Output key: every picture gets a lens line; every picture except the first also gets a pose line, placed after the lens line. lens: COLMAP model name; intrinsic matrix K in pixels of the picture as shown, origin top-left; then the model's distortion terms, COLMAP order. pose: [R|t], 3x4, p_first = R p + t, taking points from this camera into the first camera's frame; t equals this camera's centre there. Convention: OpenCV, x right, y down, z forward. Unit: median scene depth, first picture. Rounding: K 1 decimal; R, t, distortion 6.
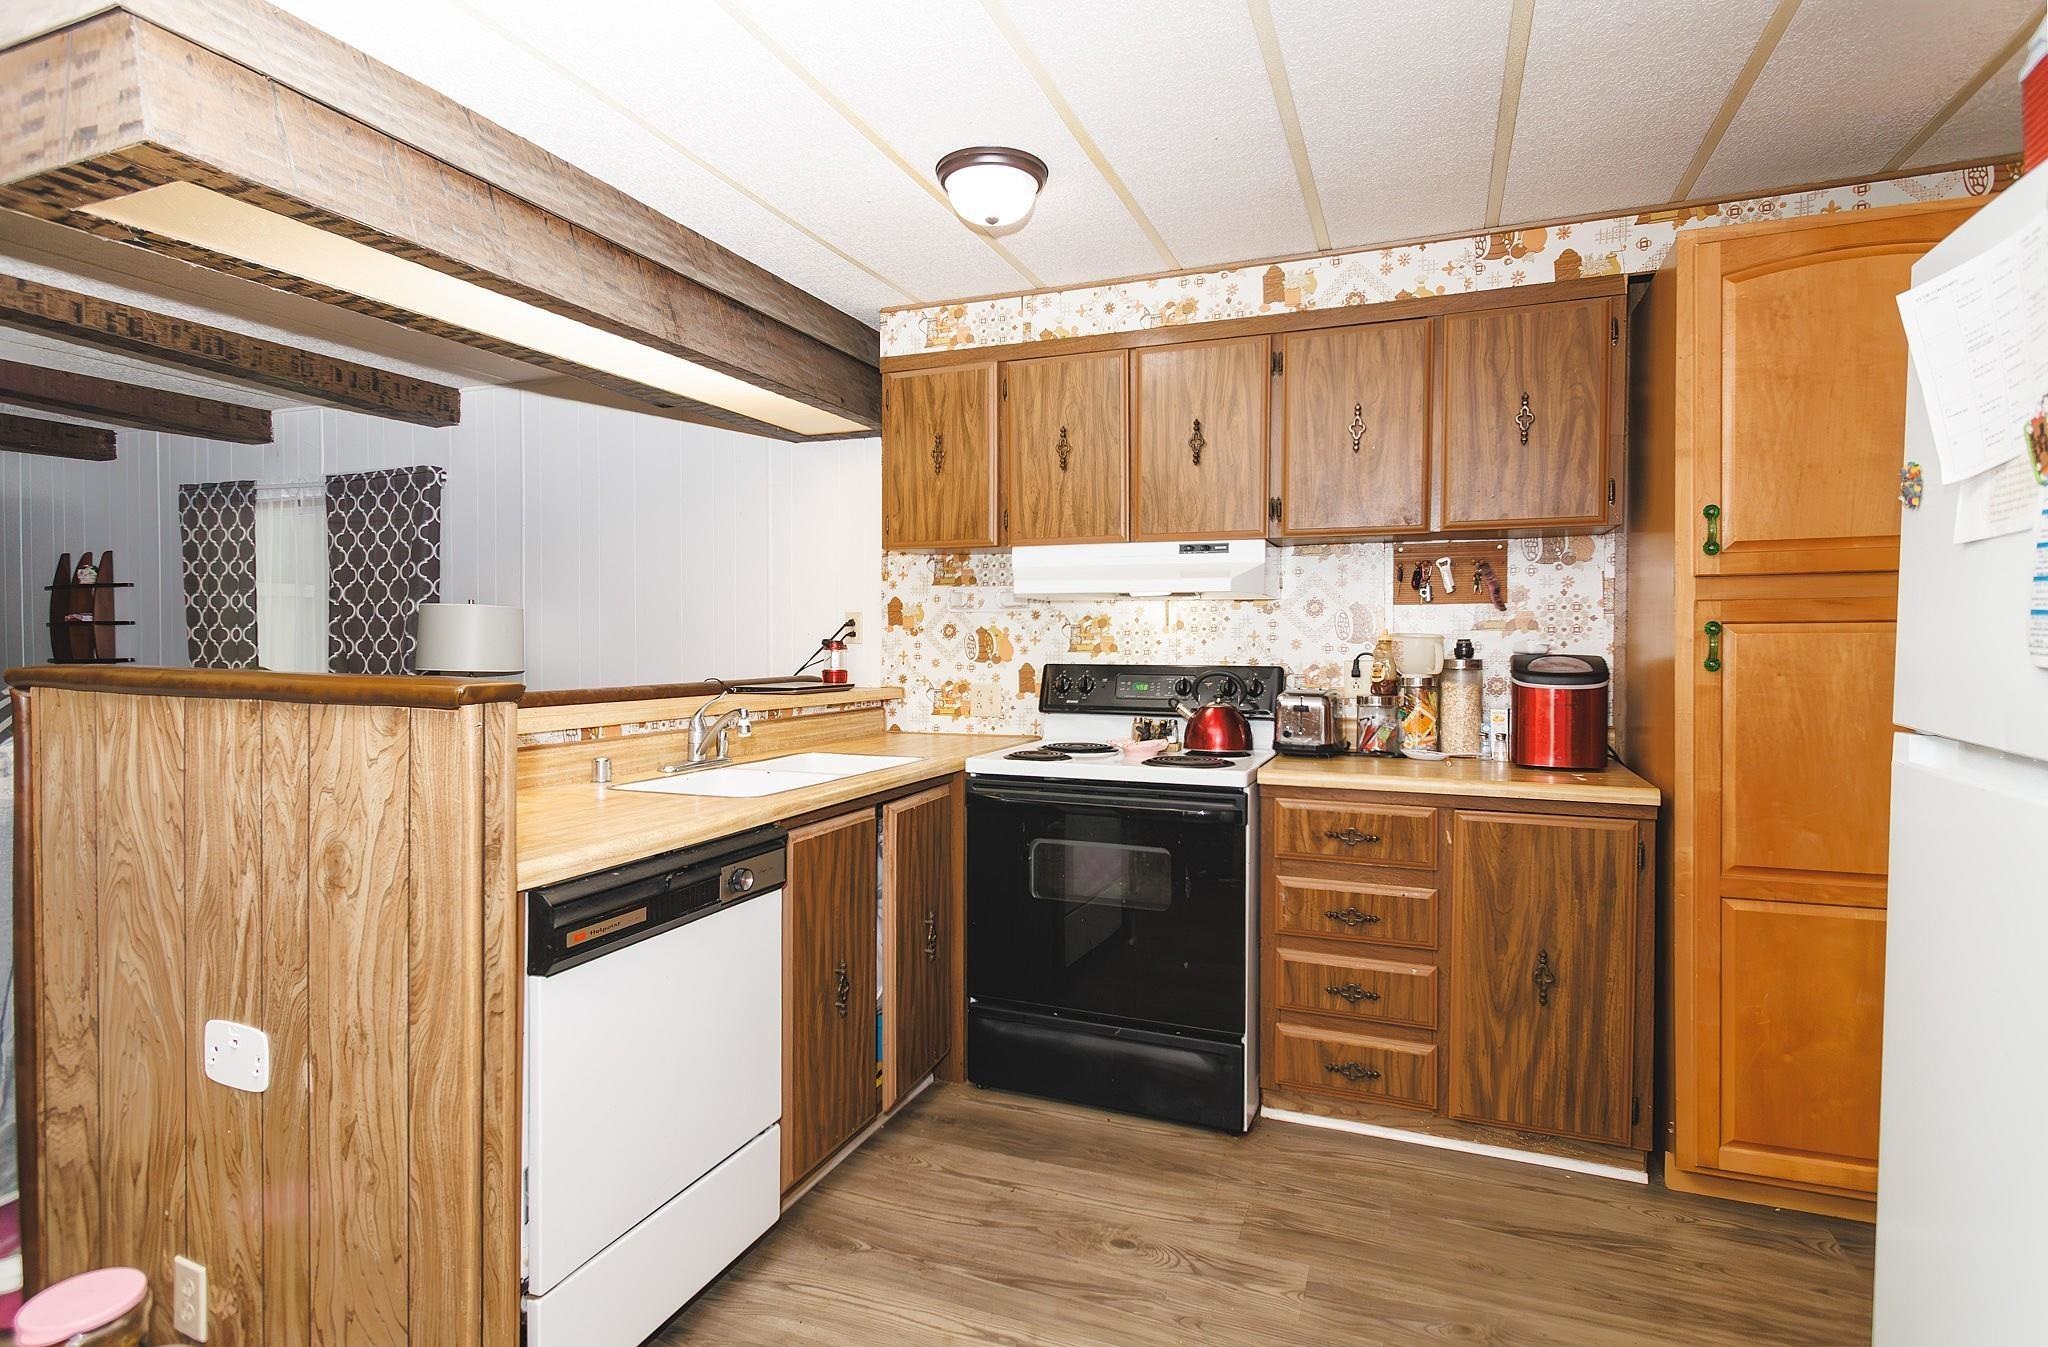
lens RADIAL K [[1027.3, 0, 1023.4], [0, 1027.3, 646.3], [0, 0, 1]] dist [-0.003285, -0.000366]
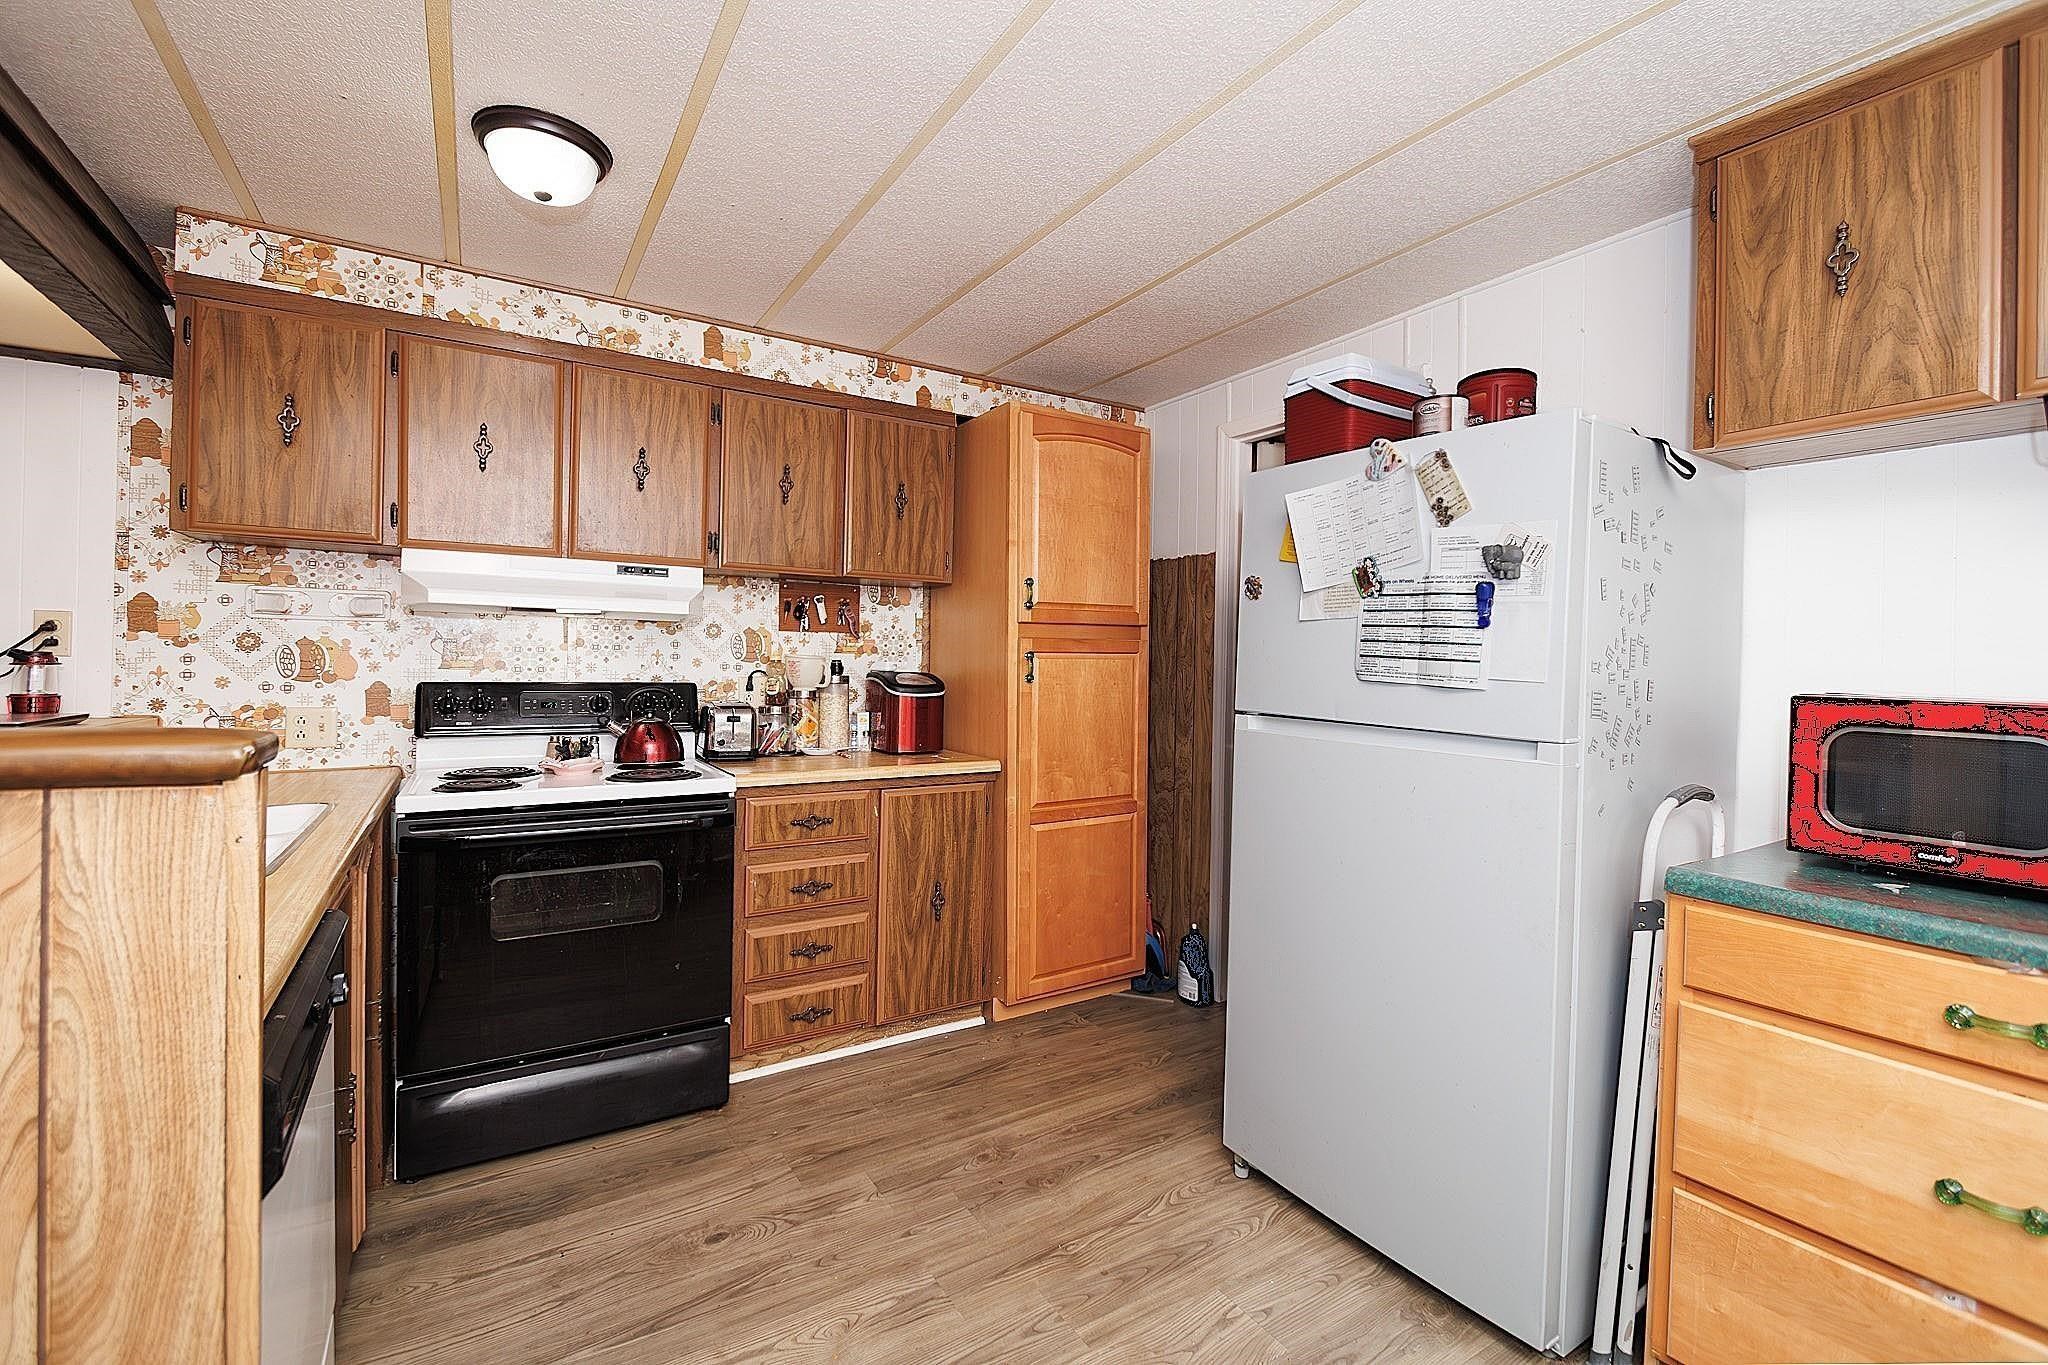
lens RADIAL K [[865.2, 0, 1021.2], [0, 865.2, 656.2], [0, 0, 1]] dist [0.000823, -0.010266]
pose [[0.589505, 0.011994, 0.807676, -0.324609], [-0.008151, 0.999927, -0.008900, -0.003665], [-0.807724, -0.001337, 0.589560, 0.172375]]
